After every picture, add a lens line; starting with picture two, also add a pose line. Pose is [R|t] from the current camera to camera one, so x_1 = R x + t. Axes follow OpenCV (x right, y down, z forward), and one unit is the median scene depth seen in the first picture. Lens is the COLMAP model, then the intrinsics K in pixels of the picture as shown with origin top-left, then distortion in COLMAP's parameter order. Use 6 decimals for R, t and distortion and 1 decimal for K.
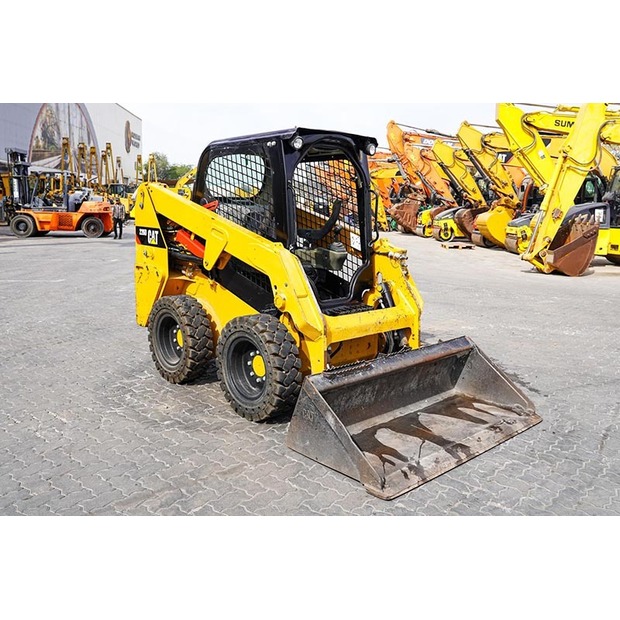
lens RADIAL K [[591.9, 0, 310.6], [0, 591.9, 268.3], [0, 0, 1]] dist [-0.015500, -0.007614]
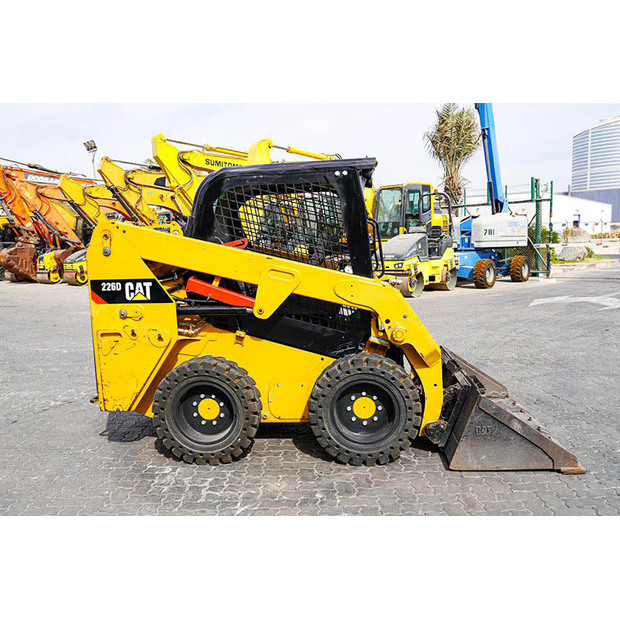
lens RADIAL K [[601.4, 0, 310.0], [0, 601.4, 310.0], [0, 0, 1]] dist [-0.026076, -0.009450]
pose [[0.726064, -0.126494, 0.675892, -0.182488], [0.125531, 0.990800, 0.050581, -0.011509], [-0.676072, 0.048120, 0.735263, 0.080868]]
